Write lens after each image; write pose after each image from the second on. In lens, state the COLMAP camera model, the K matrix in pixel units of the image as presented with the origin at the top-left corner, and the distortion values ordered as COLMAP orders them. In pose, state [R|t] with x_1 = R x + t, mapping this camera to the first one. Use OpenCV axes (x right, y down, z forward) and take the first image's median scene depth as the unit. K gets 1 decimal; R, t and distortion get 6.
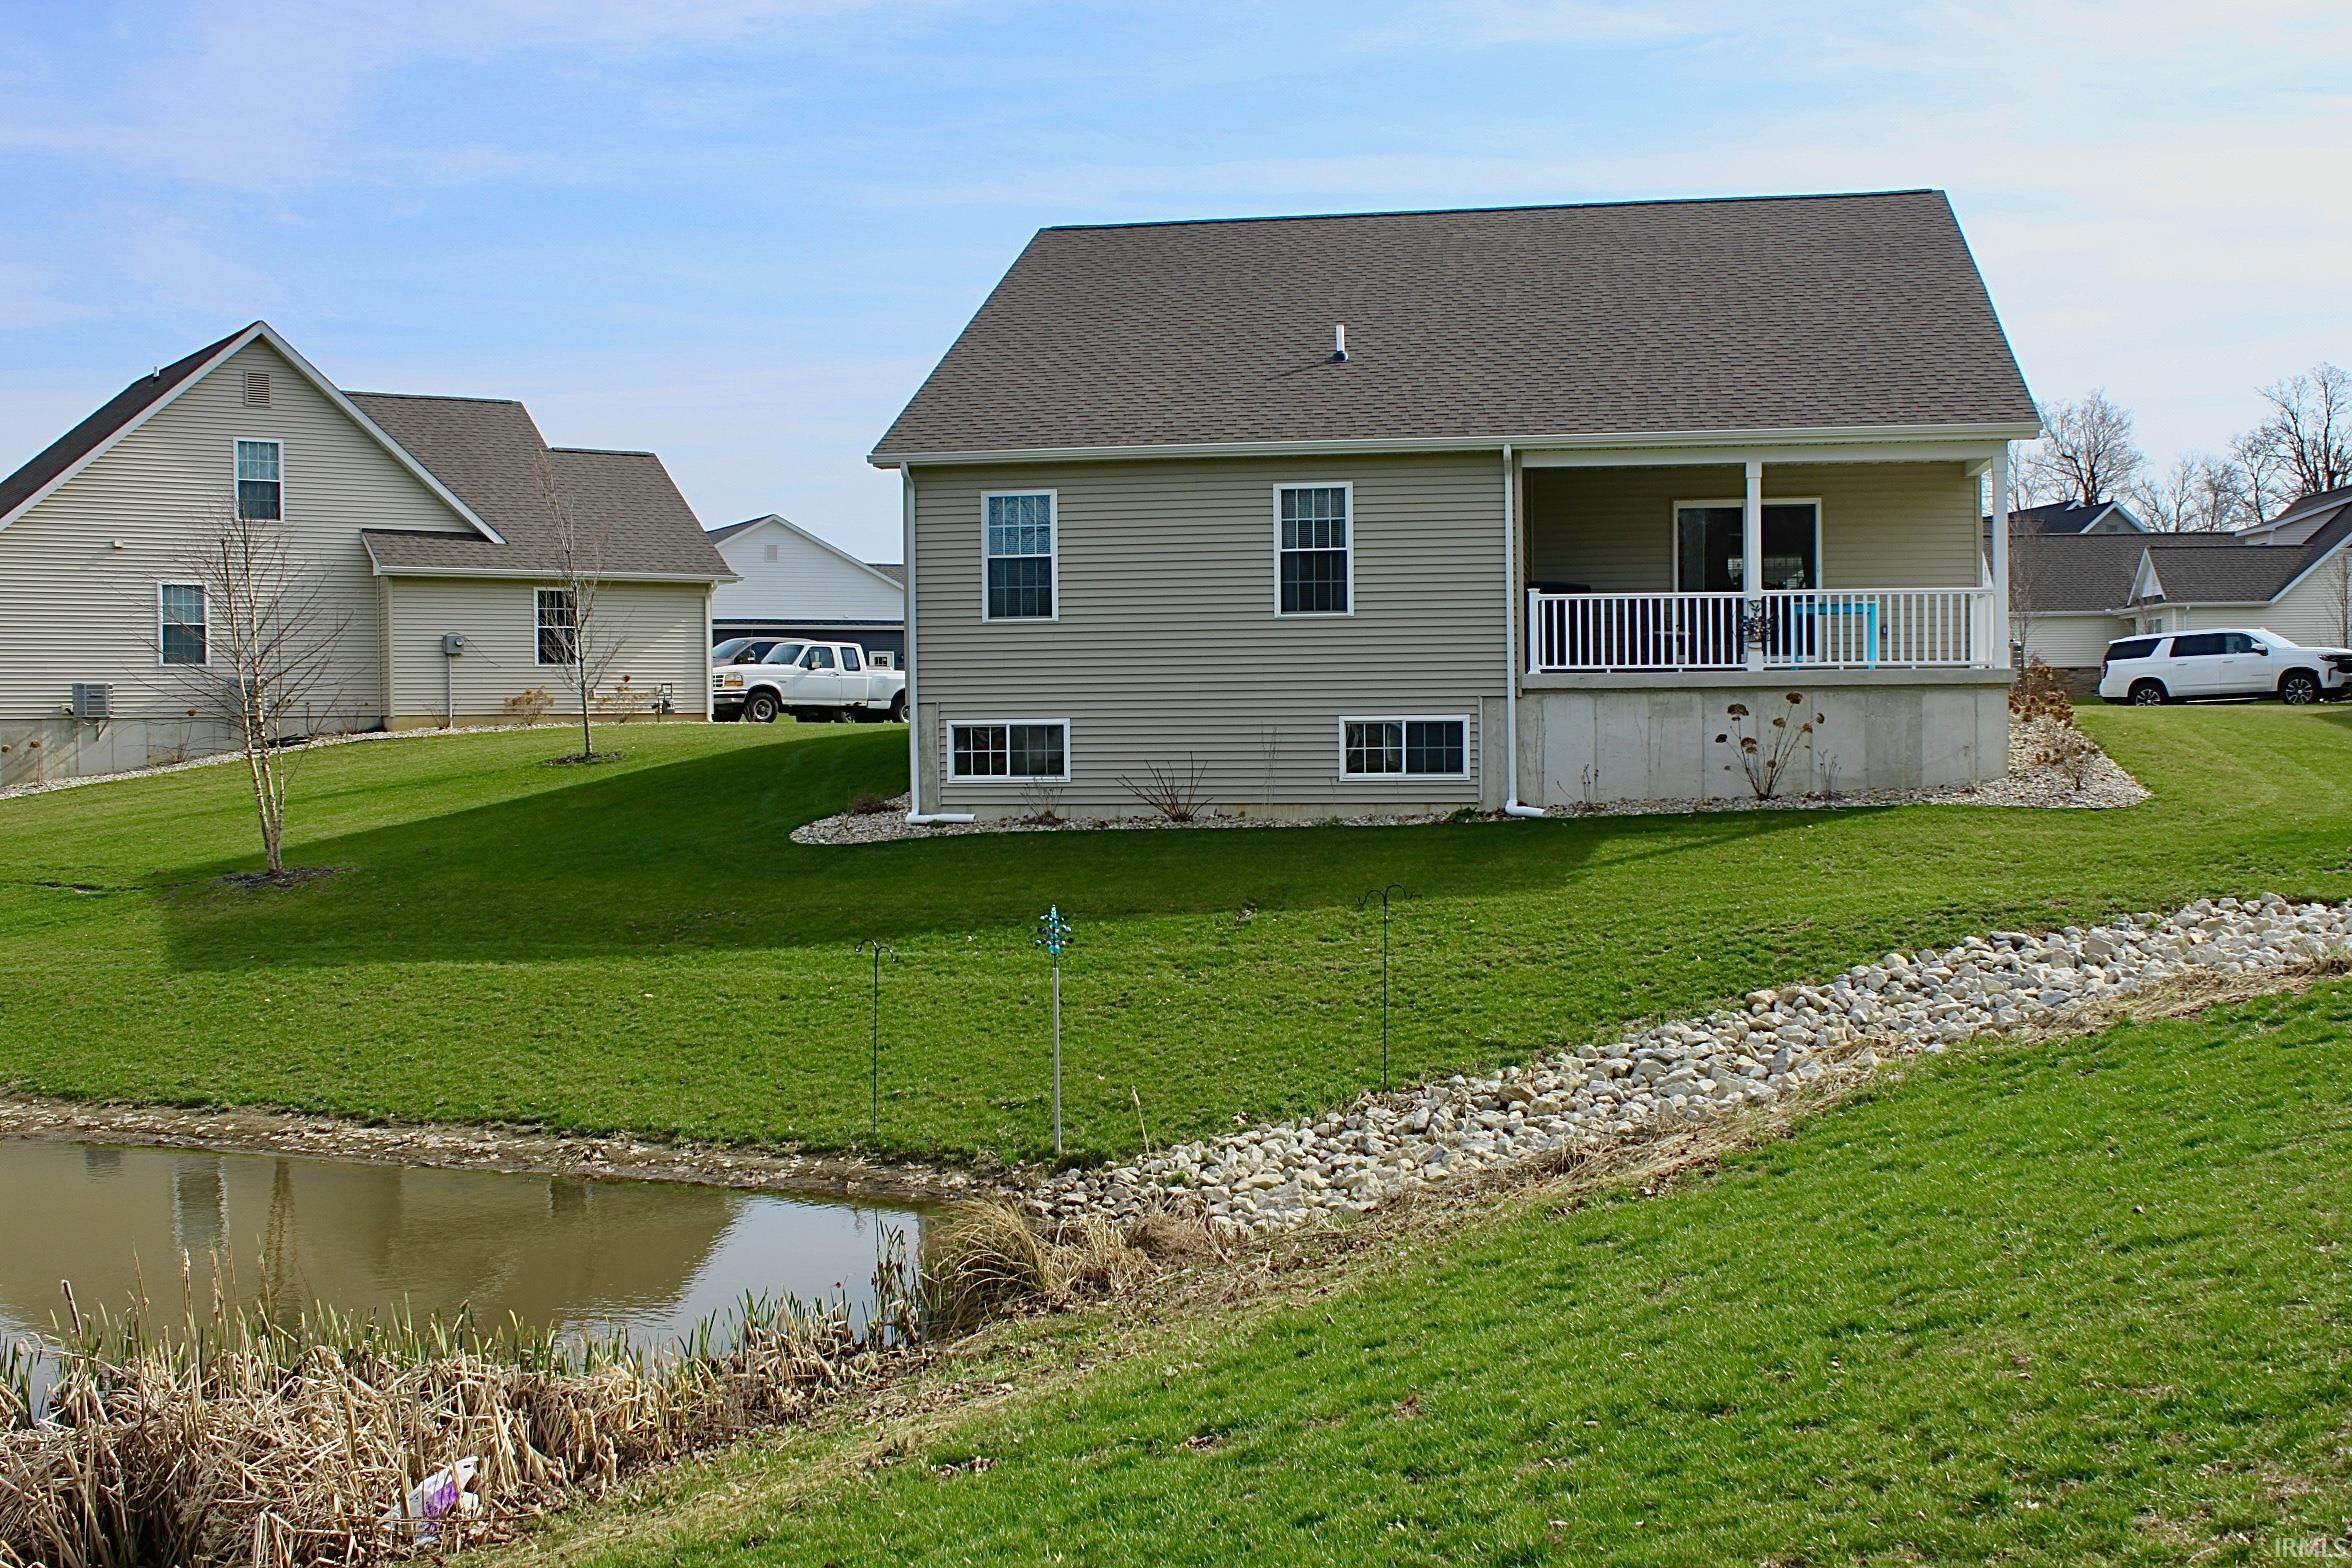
lens RADIAL K [[2499.5, 0, 1175.1], [0, 2499.5, 771.1], [0, 0, 1]] dist [-0.065716, 0.000000]
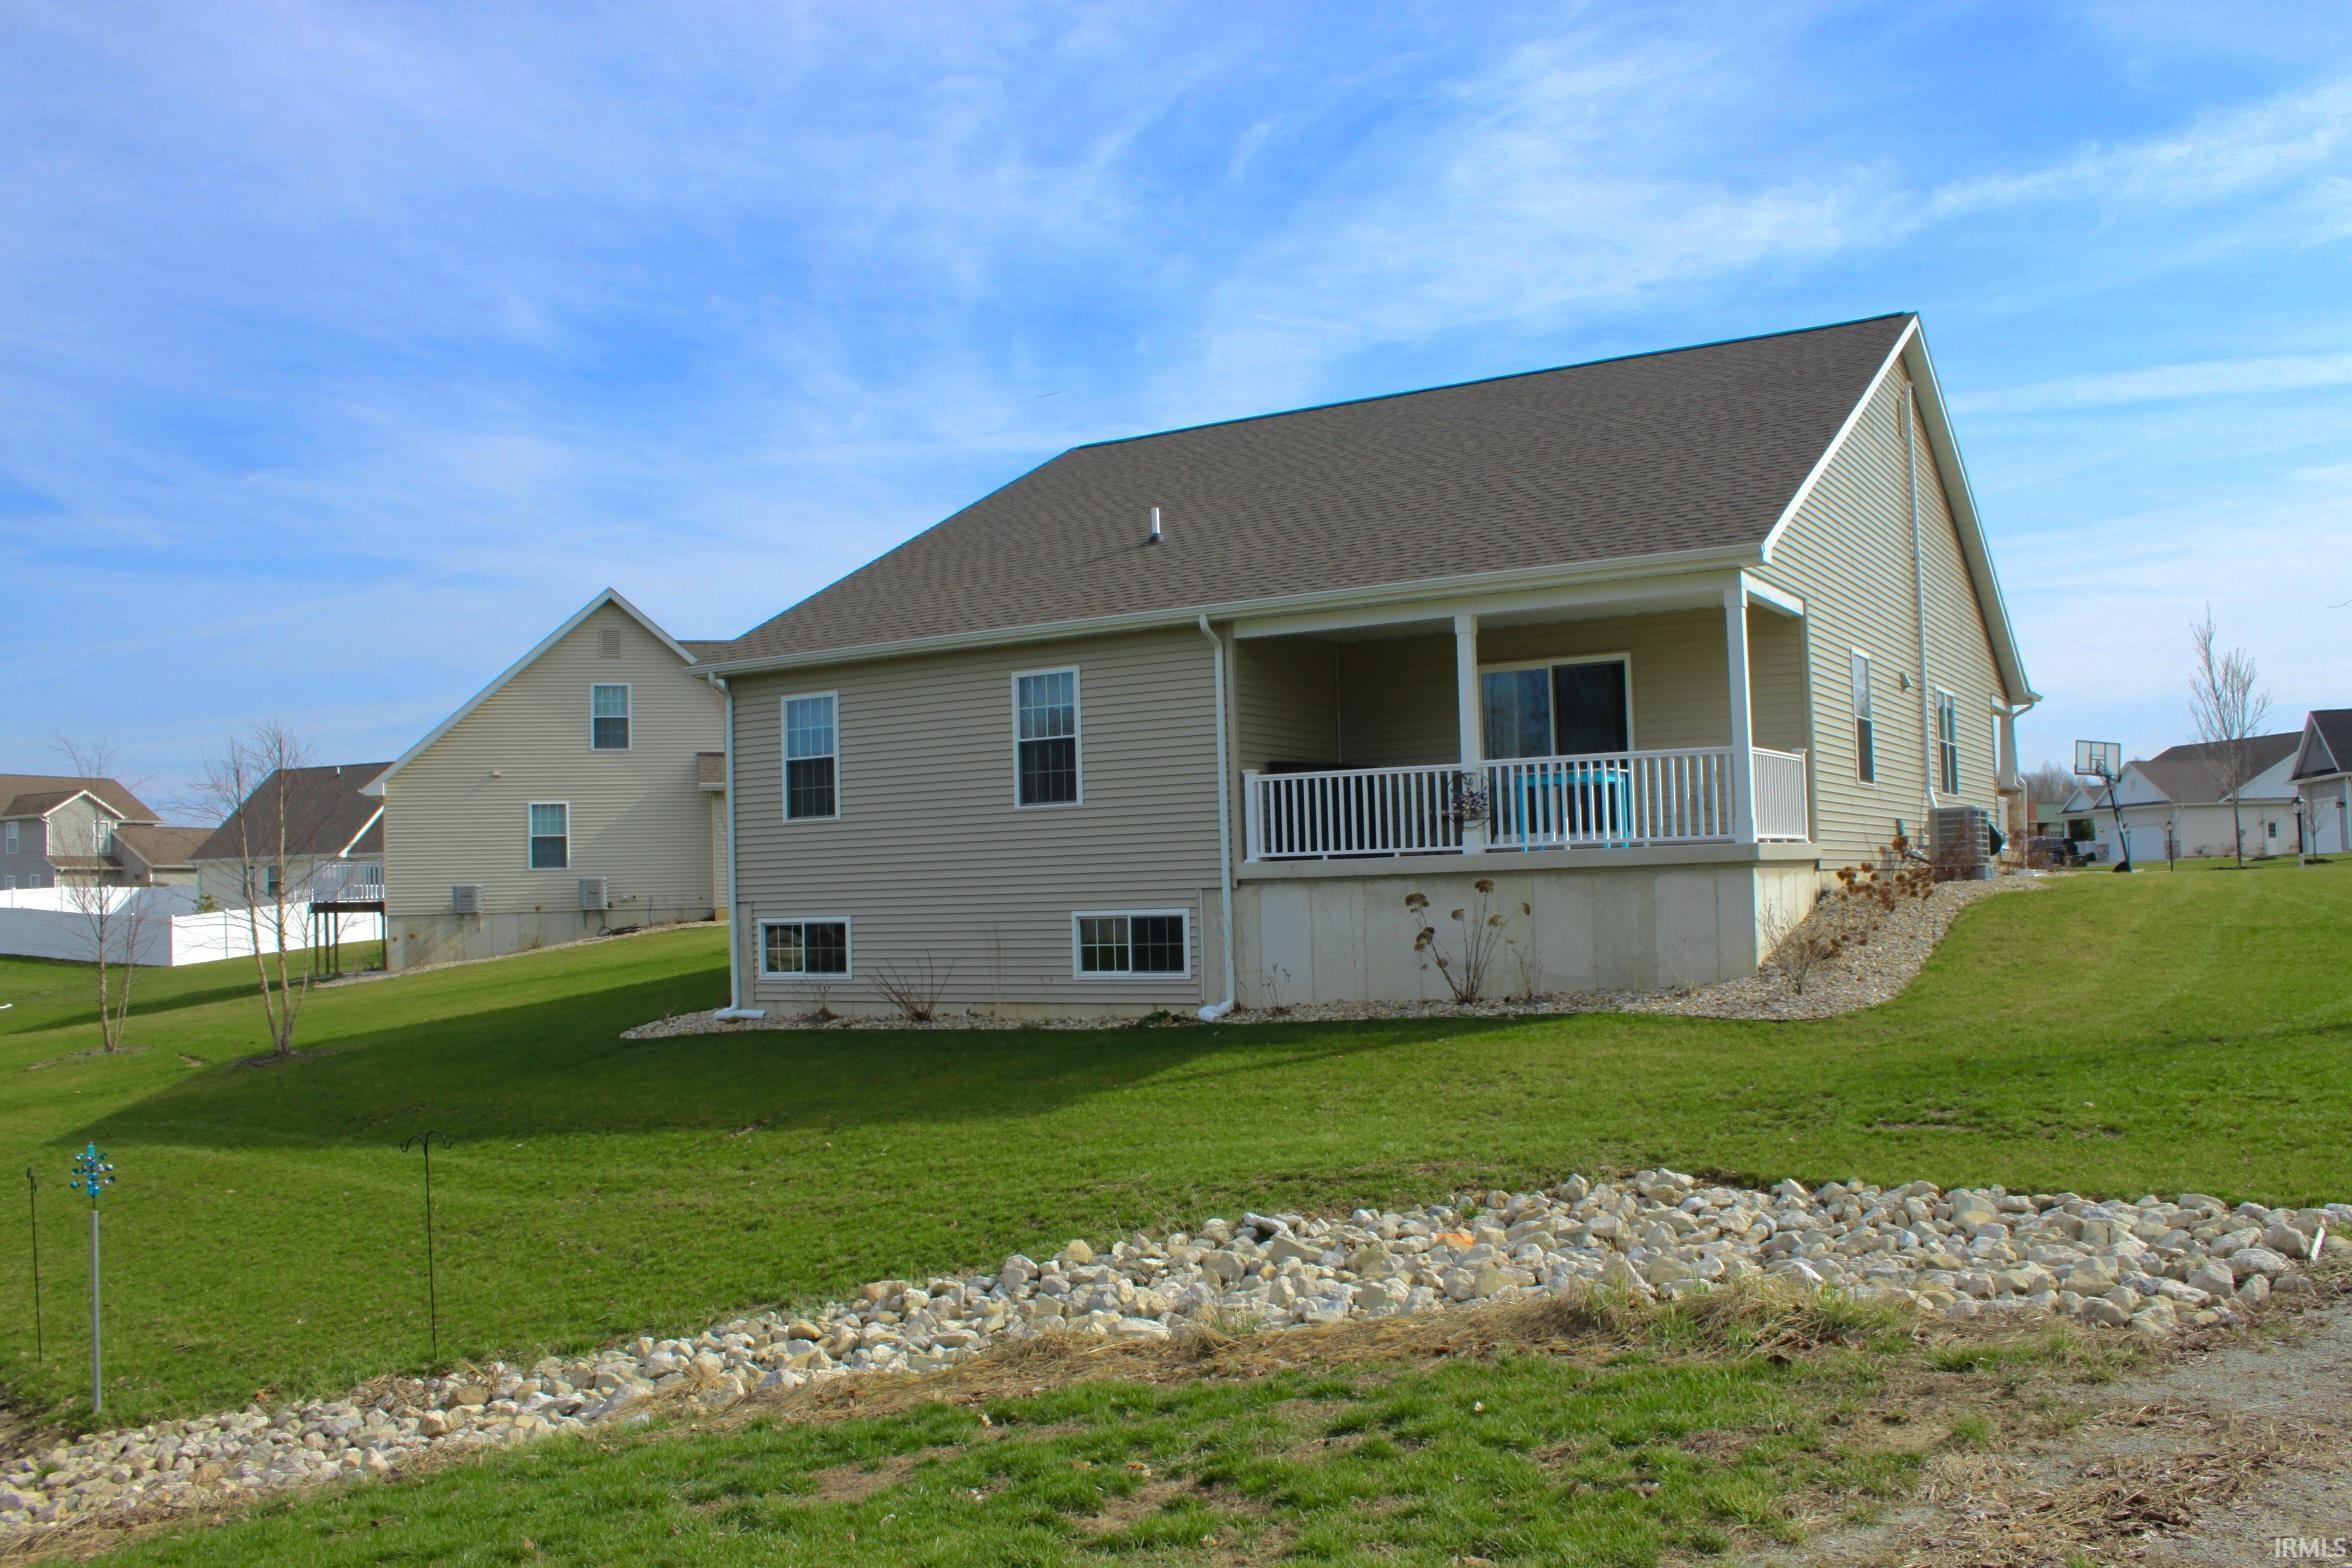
lens RADIAL K [[1990.9, 0, 1178.0], [0, 1990.9, 797.9], [0, 0, 1]] dist [-0.133734, 0.091539]
pose [[0.927854, -0.034367, -0.371356, 0.389097], [0.009964, 0.997674, -0.067433, -0.013756], [0.372810, 0.058868, 0.926039, 0.314013]]
